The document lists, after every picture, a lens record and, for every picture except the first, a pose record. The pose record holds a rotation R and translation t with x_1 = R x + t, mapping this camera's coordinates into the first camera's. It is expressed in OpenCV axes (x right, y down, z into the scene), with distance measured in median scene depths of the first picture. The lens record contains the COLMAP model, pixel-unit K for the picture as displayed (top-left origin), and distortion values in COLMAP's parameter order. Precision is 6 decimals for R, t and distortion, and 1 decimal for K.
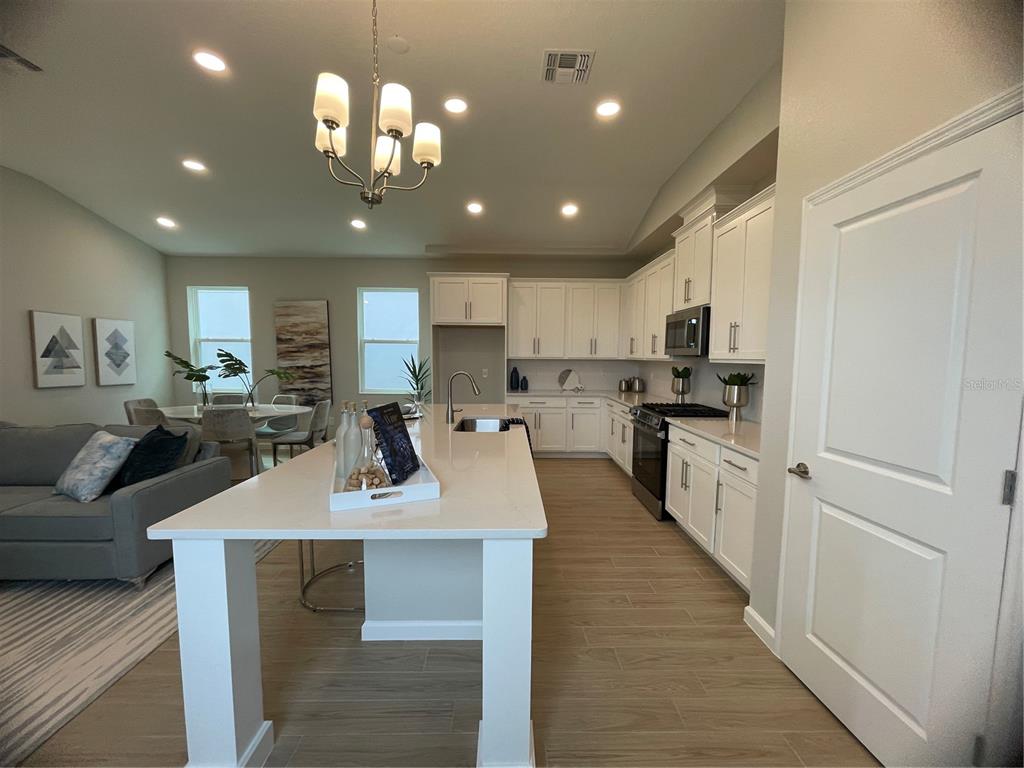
lens RADIAL K [[413.1, 0, 511.7], [0, 413.1, 391.1], [0, 0, 1]] dist [-0.000510, -0.000350]
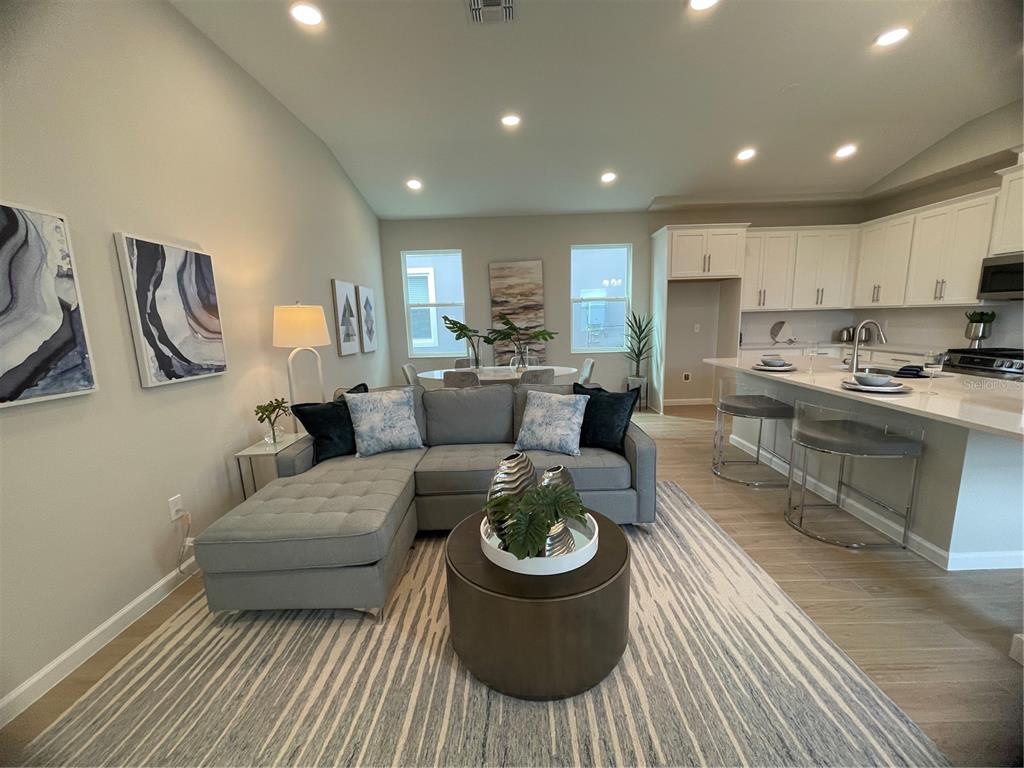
lens RADIAL K [[413.1, 0, 513.4], [0, 413.1, 390.0], [0, 0, 1]] dist [-0.000510, -0.000350]
pose [[0.999013, -0.032769, -0.029989, -0.547374], [0.035325, 0.995398, 0.089082, 0.000527], [0.026931, -0.090054, 0.995573, -0.022124]]
